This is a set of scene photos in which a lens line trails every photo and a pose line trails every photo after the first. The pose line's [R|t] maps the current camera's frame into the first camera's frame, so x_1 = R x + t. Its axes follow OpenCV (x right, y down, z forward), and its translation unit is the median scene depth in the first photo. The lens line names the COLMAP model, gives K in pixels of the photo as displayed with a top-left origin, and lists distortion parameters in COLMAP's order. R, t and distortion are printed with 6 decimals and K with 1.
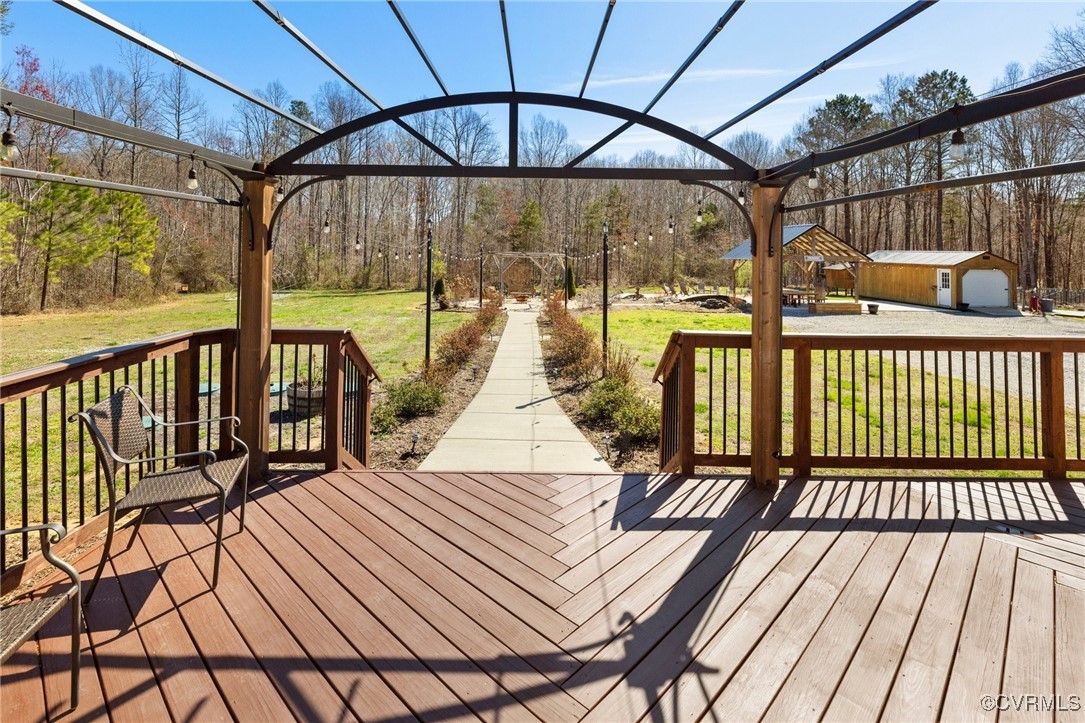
lens RADIAL K [[495.4, 0, 540.3], [0, 495.4, 349.3], [0, 0, 1]] dist [0.001523, 0.000315]
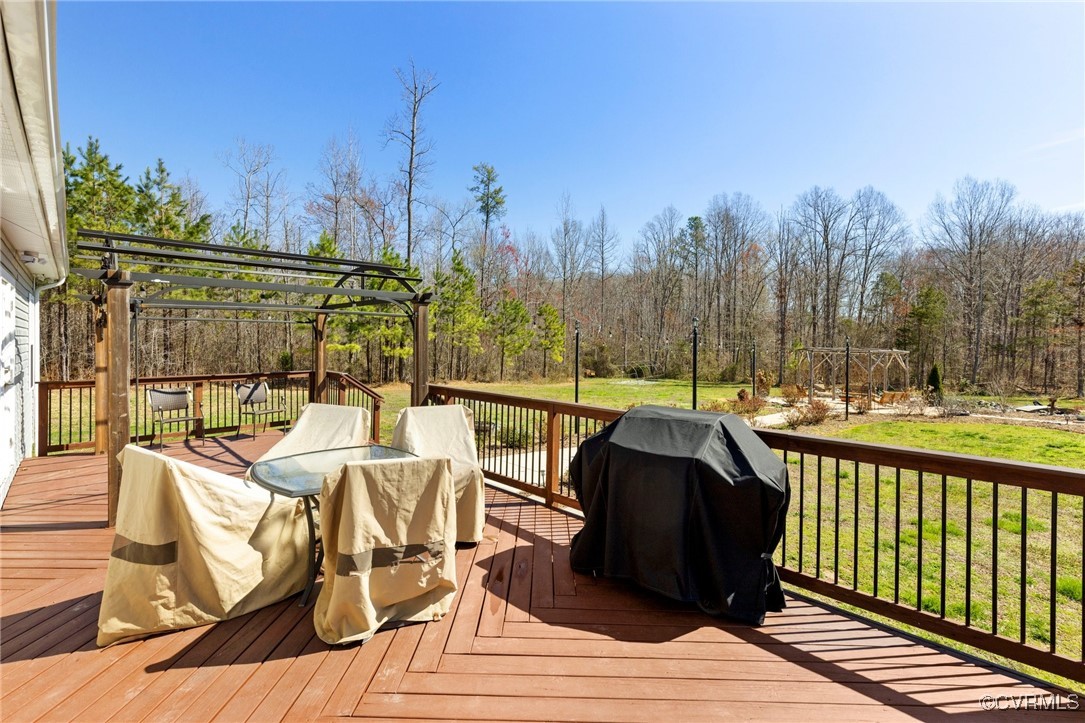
lens RADIAL K [[495.4, 0, 540.3], [0, 495.4, 349.3], [0, 0, 1]] dist [0.001523, 0.000315]
pose [[0.682923, 0.005168, -0.730472, 0.214745], [-0.144568, 0.981153, -0.128216, 0.001698], [0.716042, 0.193164, 0.670799, -0.000389]]
